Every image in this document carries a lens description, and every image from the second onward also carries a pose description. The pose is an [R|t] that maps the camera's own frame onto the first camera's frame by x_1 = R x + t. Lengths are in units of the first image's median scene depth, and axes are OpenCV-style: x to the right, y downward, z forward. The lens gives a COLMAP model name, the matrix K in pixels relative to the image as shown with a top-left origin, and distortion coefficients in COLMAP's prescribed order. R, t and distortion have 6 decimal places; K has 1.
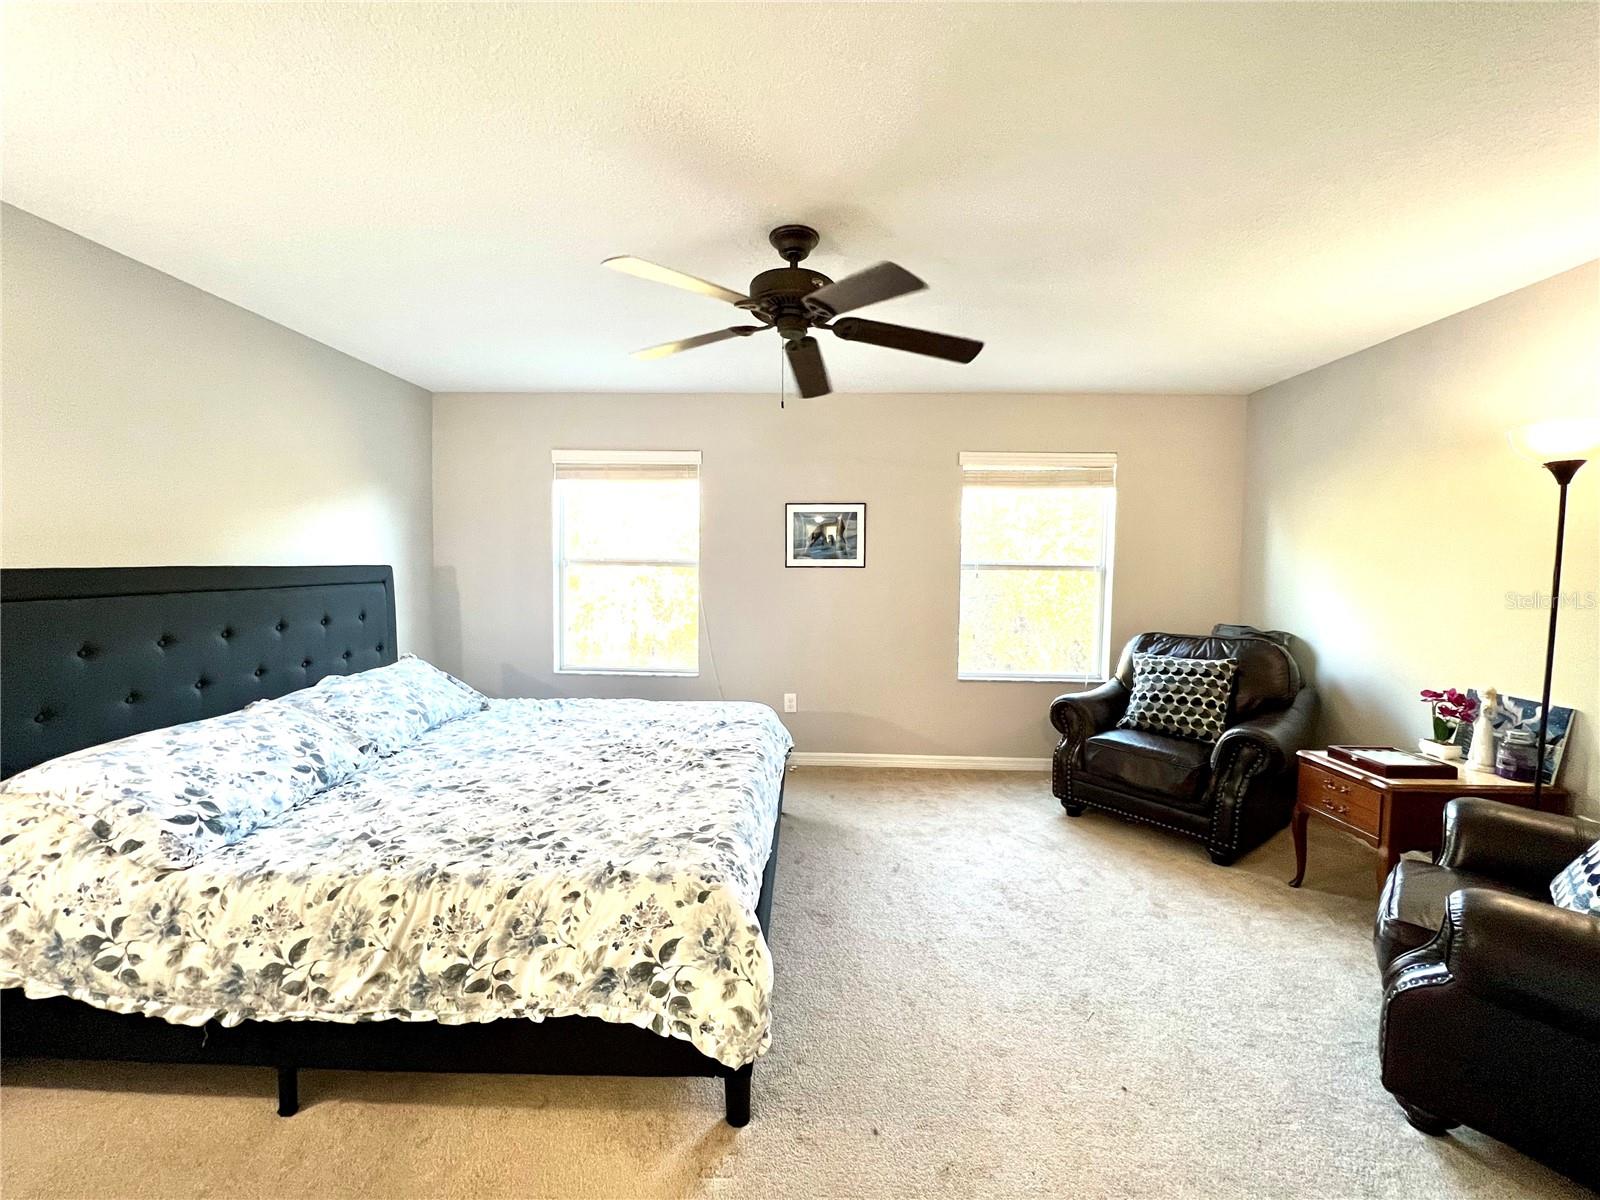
lens RADIAL K [[652.0, 0, 793.9], [0, 652.0, 599.7], [0, 0, 1]] dist [-0.003929, -0.000014]
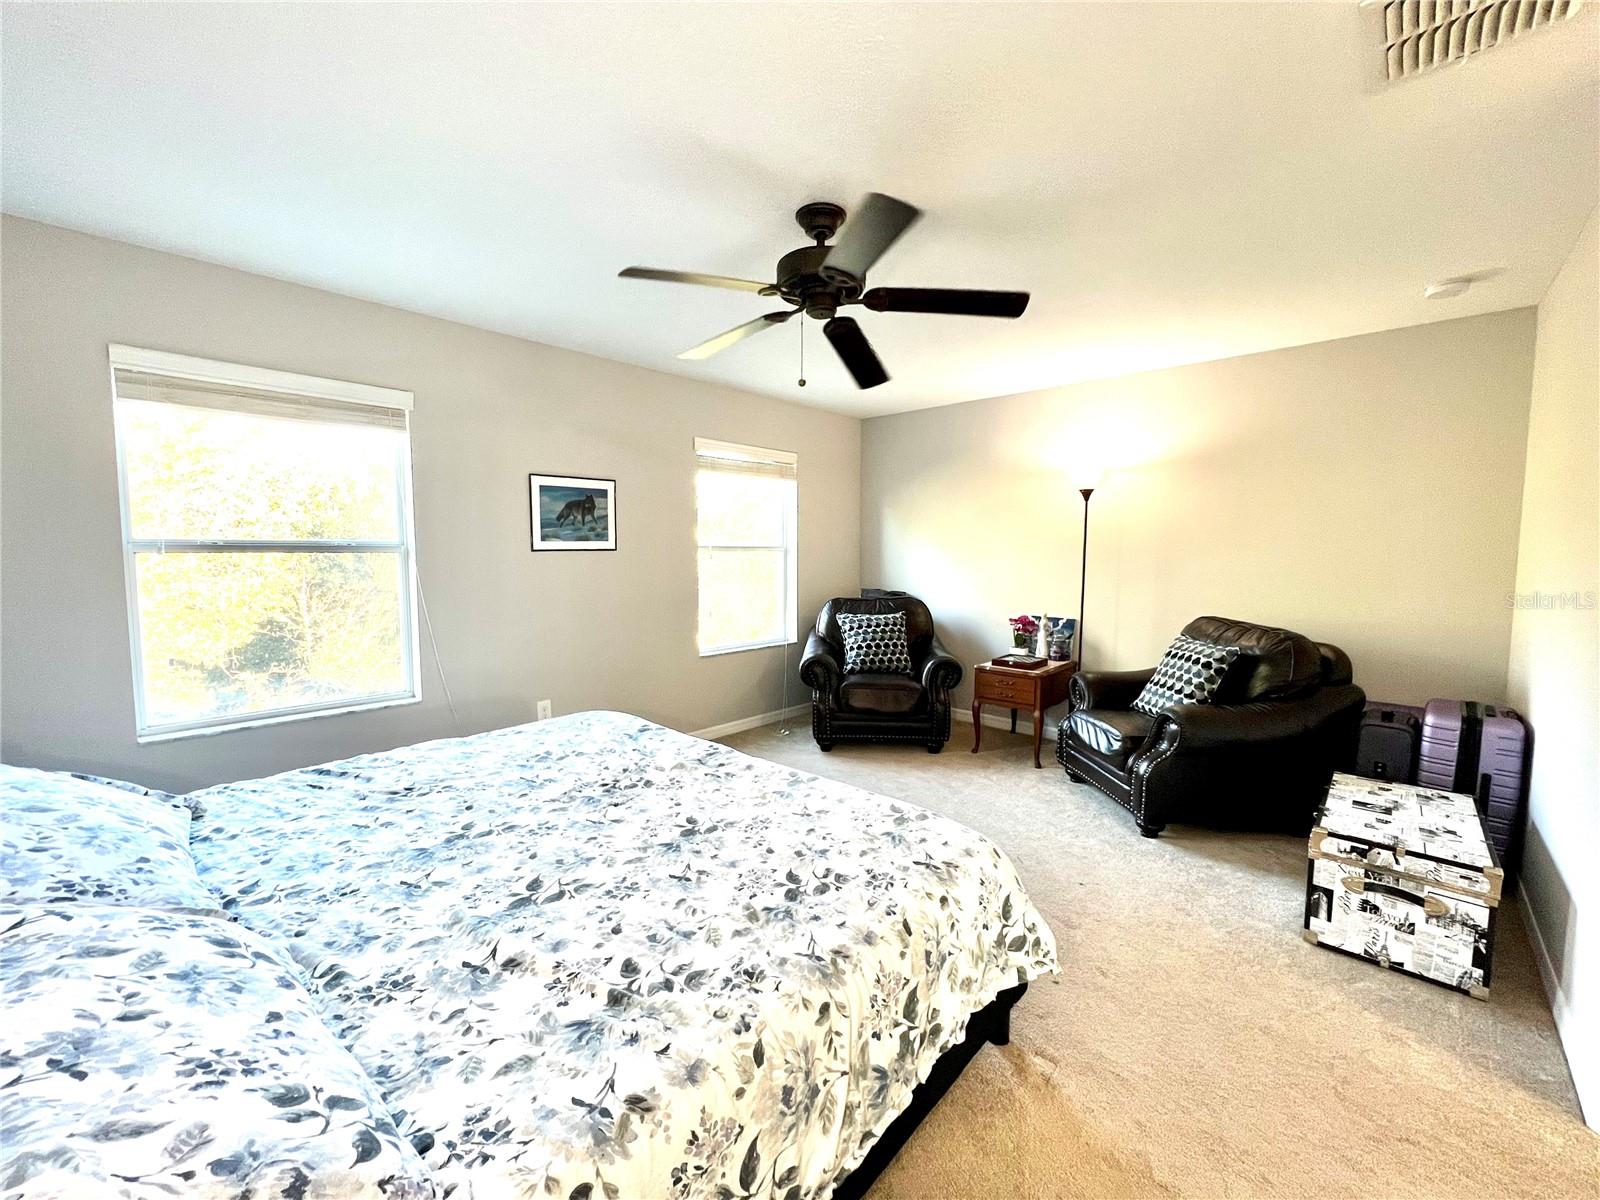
lens RADIAL K [[652.0, 0, 796.8], [0, 652.0, 601.9], [0, 0, 1]] dist [-0.003929, -0.000014]
pose [[0.651795, -0.071940, 0.754975, -0.527837], [0.047419, 0.997409, 0.054103, -0.017343], [-0.756911, 0.000536, 0.653517, 0.249083]]
